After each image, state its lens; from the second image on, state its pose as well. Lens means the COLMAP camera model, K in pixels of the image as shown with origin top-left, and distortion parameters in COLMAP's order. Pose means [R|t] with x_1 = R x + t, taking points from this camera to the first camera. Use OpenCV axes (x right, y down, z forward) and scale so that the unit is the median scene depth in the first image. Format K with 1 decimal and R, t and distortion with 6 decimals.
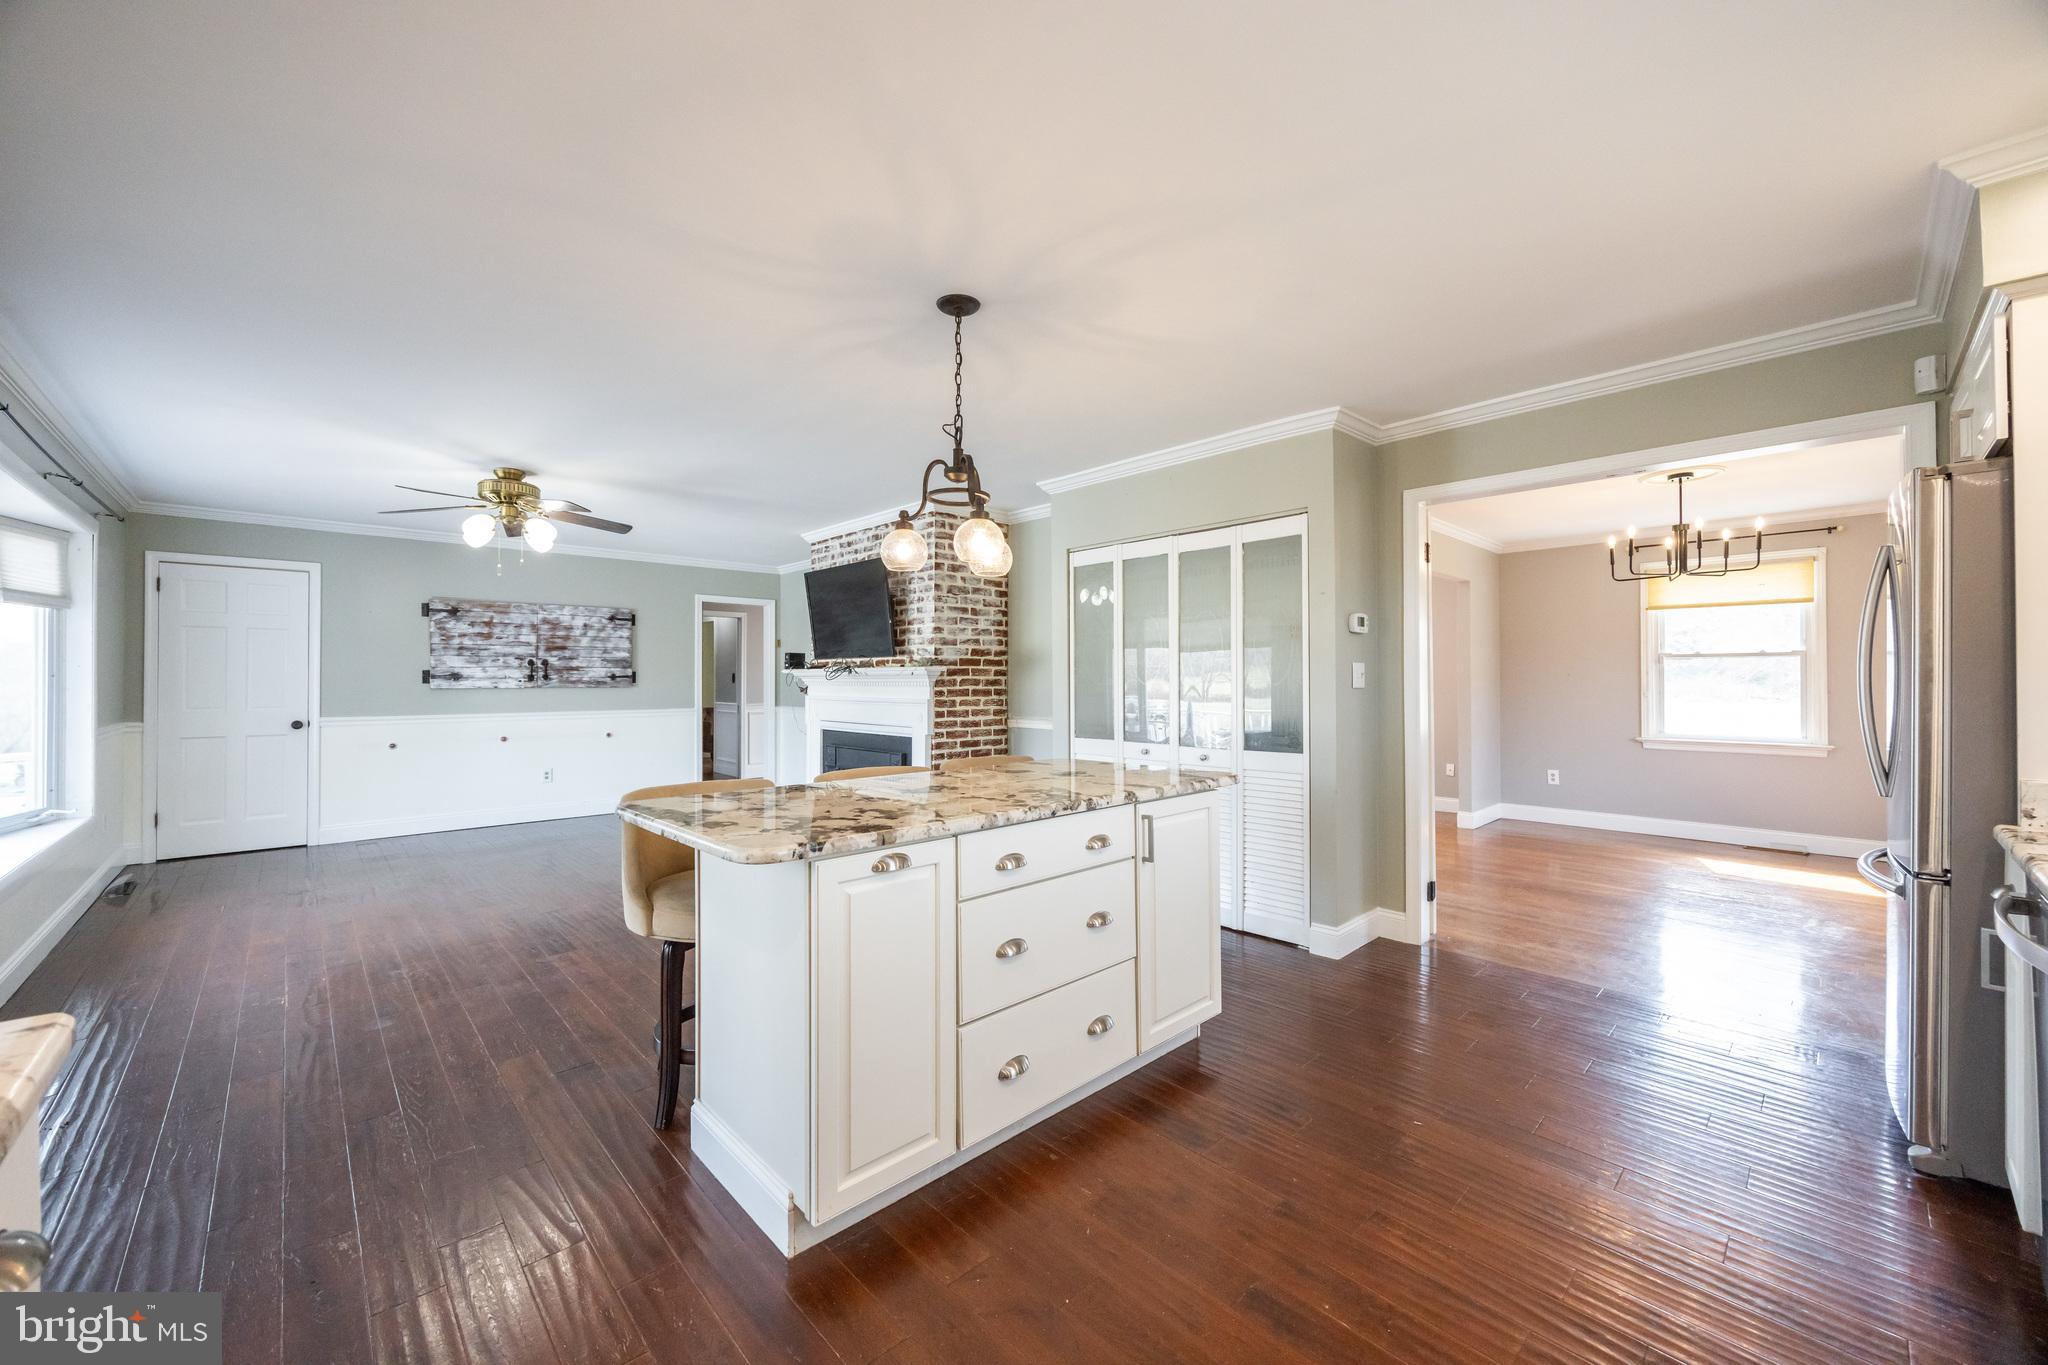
lens RADIAL K [[775.6, 0, 1015.6], [0, 775.6, 675.0], [0, 0, 1]] dist [-0.000687, -0.000186]
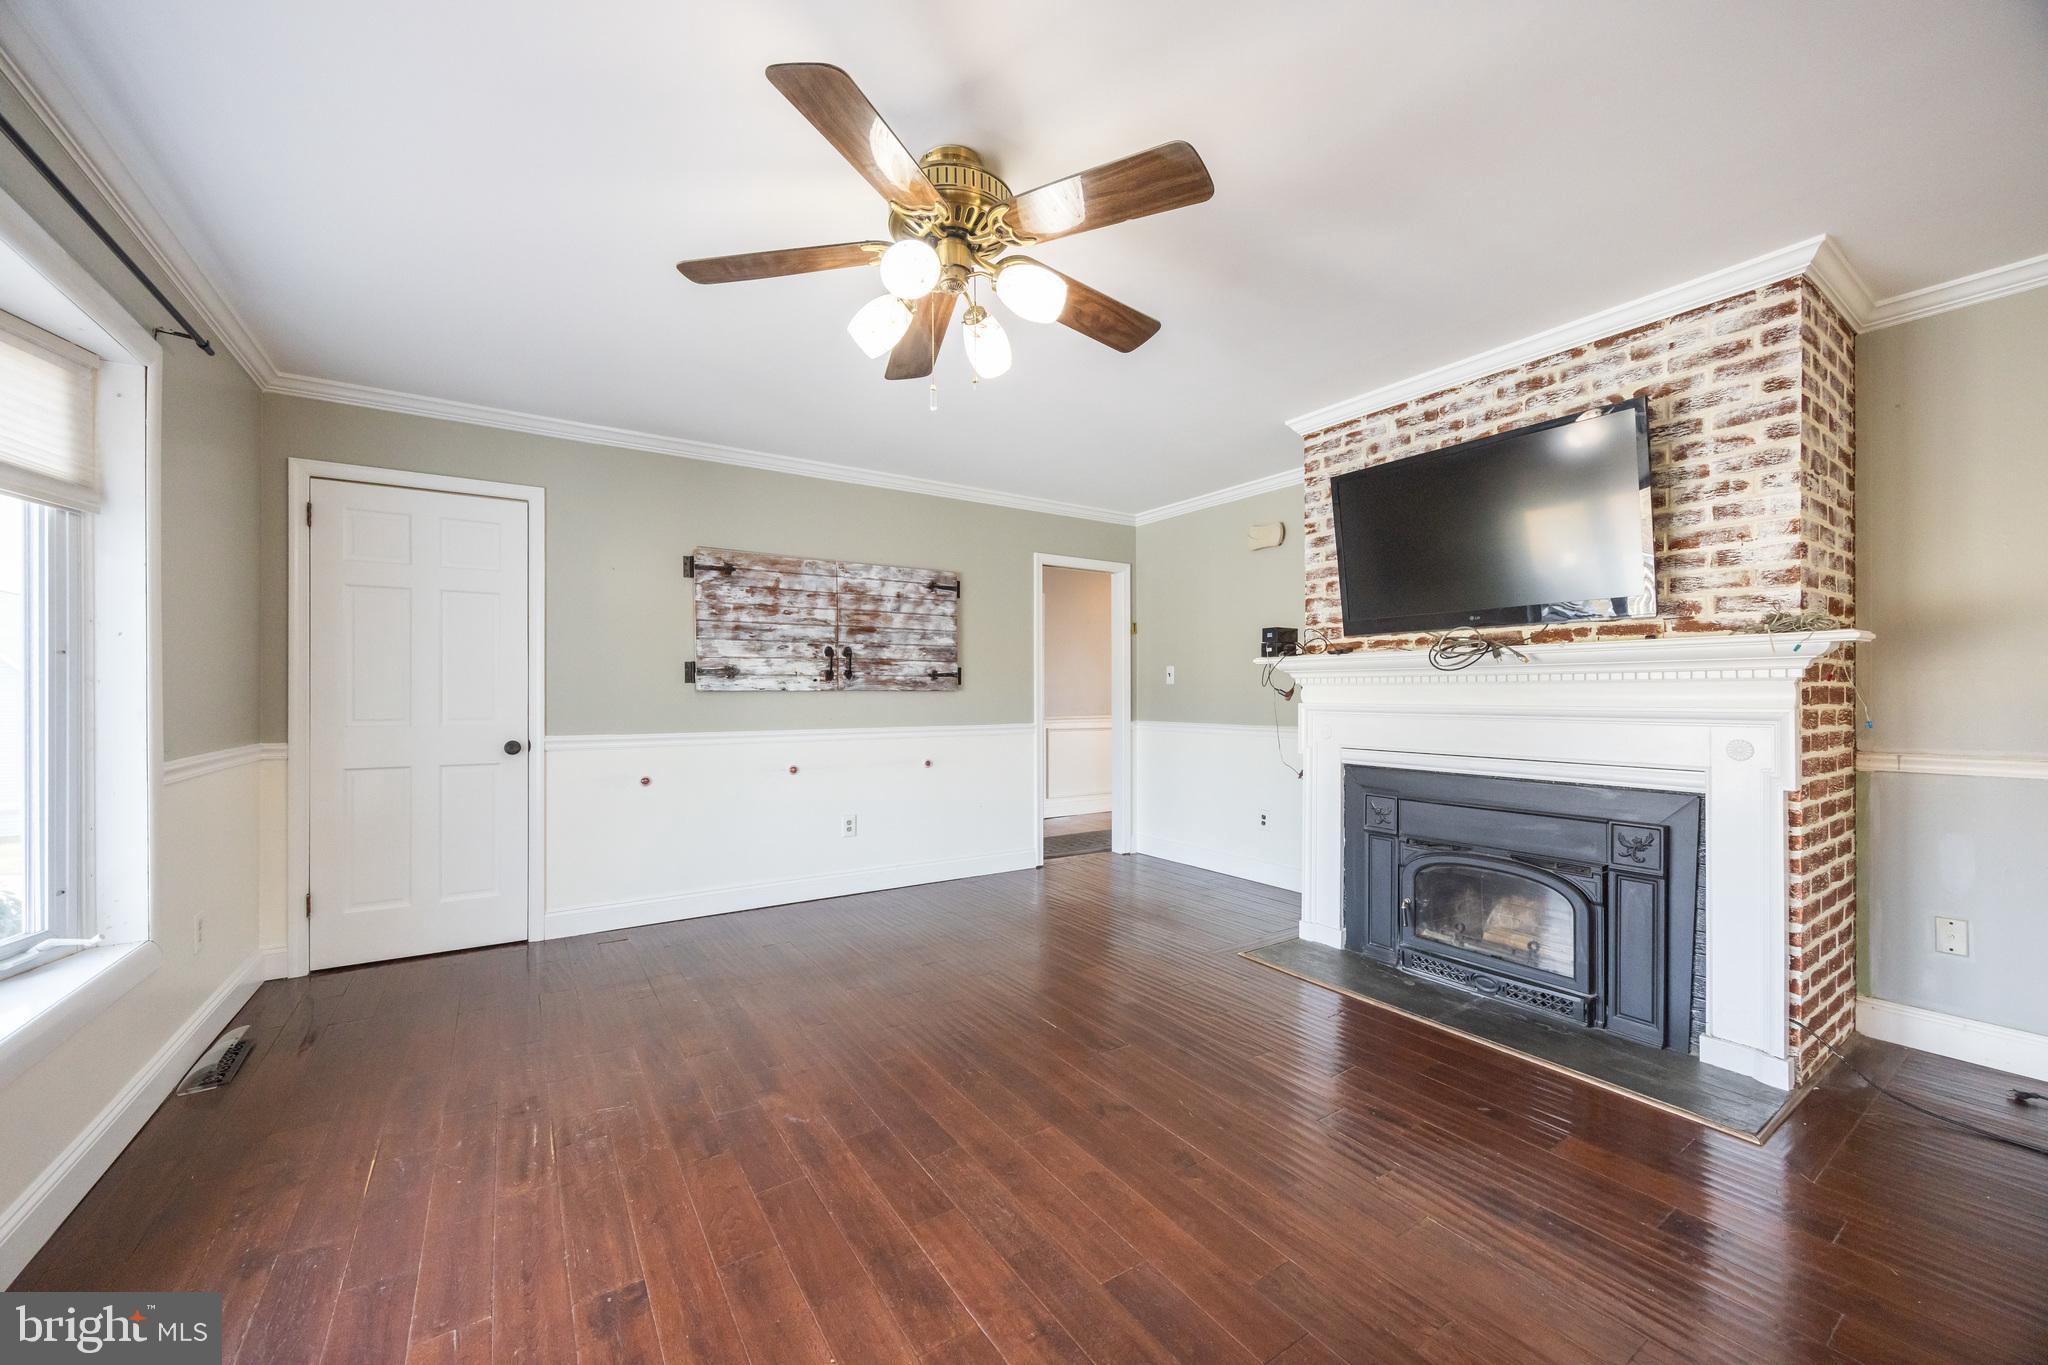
lens RADIAL K [[778.5, 0, 1020.1], [0, 778.5, 694.8], [0, 0, 1]] dist [0.000320, -0.000144]
pose [[0.986168, 0.000277, -0.165749, -0.379381], [0.001032, 0.999969, 0.007809, 0.015807], [0.165746, -0.007872, 0.986137, 0.406214]]
